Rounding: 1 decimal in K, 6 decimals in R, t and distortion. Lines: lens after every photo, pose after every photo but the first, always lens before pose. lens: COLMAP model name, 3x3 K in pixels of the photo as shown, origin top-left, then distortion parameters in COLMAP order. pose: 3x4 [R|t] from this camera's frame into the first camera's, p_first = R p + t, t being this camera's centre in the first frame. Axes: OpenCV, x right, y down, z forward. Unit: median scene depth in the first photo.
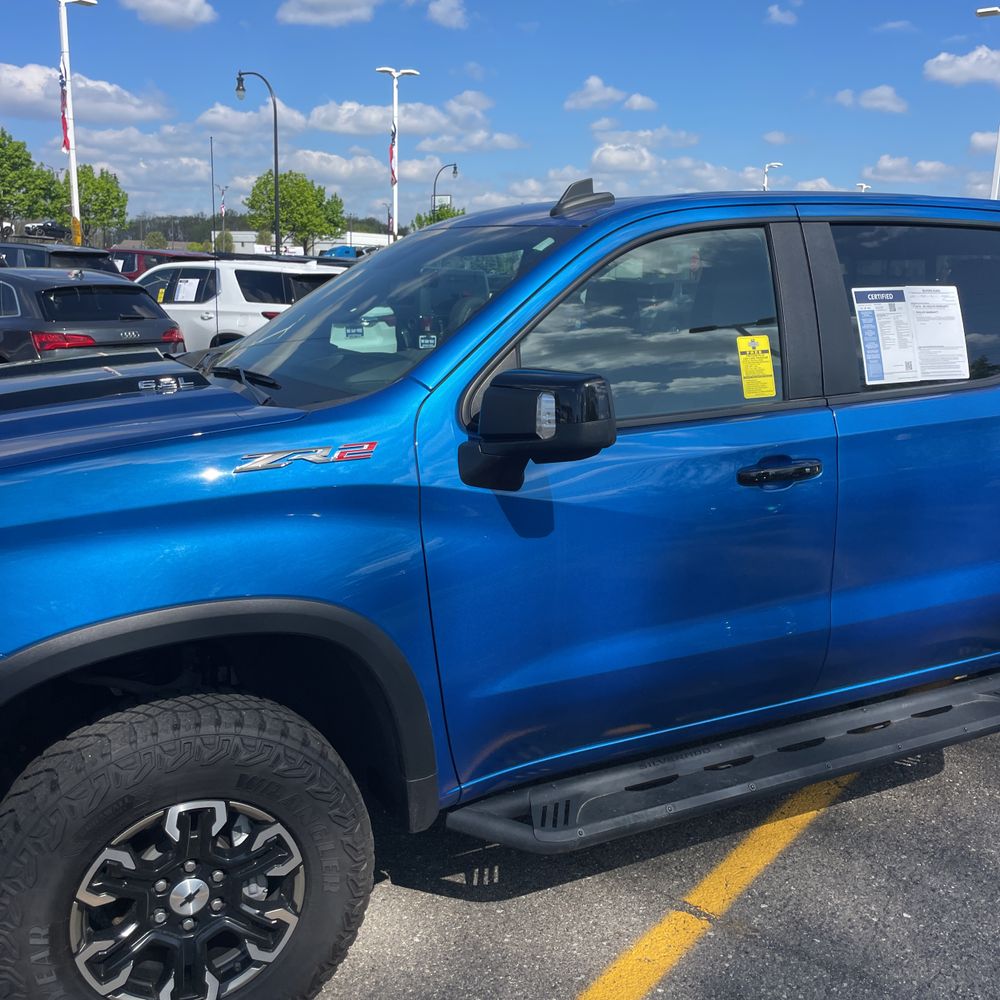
lens RADIAL K [[1018.7, 0, 489.4], [0, 1018.7, 490.7], [0, 0, 1]] dist [0.026982, 0.000000]
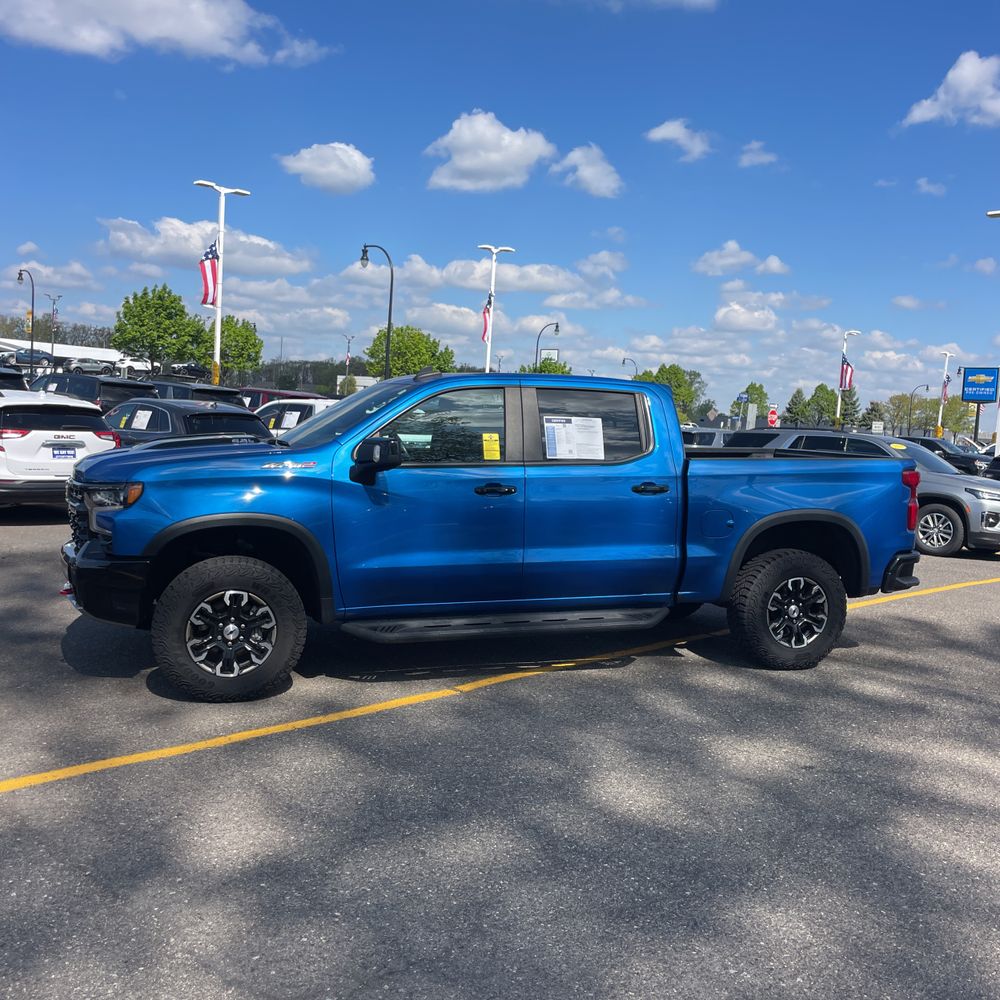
lens RADIAL K [[1018.7, 0, 516.3], [0, 1018.7, 471.3], [0, 0, 1]] dist [0.026982, 0.000000]
pose [[0.995231, 0.042194, -0.087948, 0.523158], [-0.055751, 0.985879, -0.157904, 0.298440], [0.080043, 0.162054, 0.983530, -1.276201]]
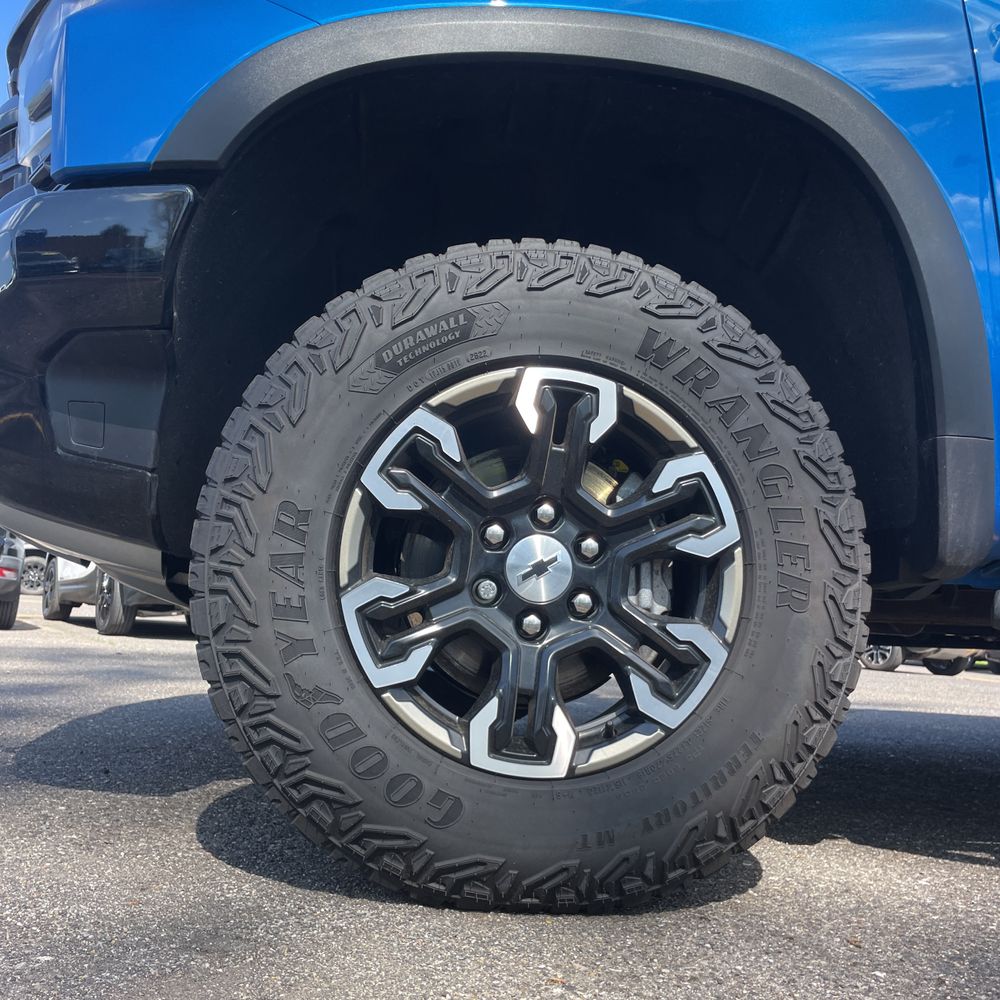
lens RADIAL K [[1018.7, 0, 496.5], [0, 1018.7, 480.3], [0, 0, 1]] dist [0.026982, 0.000000]
pose [[0.947187, -0.000640, -0.320681, -0.110707], [-0.113614, 0.934464, -0.337444, 0.446618], [0.299881, 0.356057, 0.885040, 0.392718]]
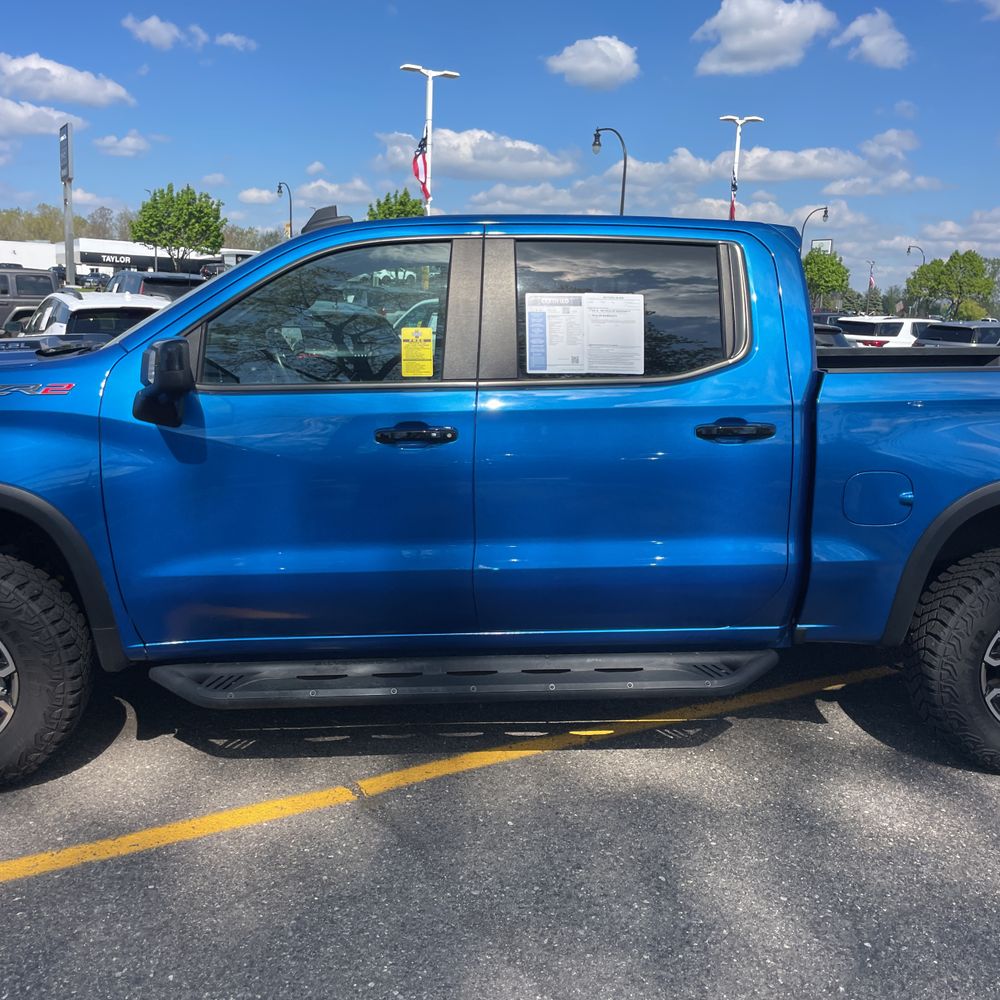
lens RADIAL K [[1018.7, 0, 499.2], [0, 1018.7, 474.6], [0, 0, 1]] dist [0.026982, 0.000000]
pose [[0.934572, 0.069699, -0.348880, 0.798747], [-0.089788, 0.995087, -0.041723, 0.070912], [0.344258, 0.070319, 0.936238, -0.126110]]
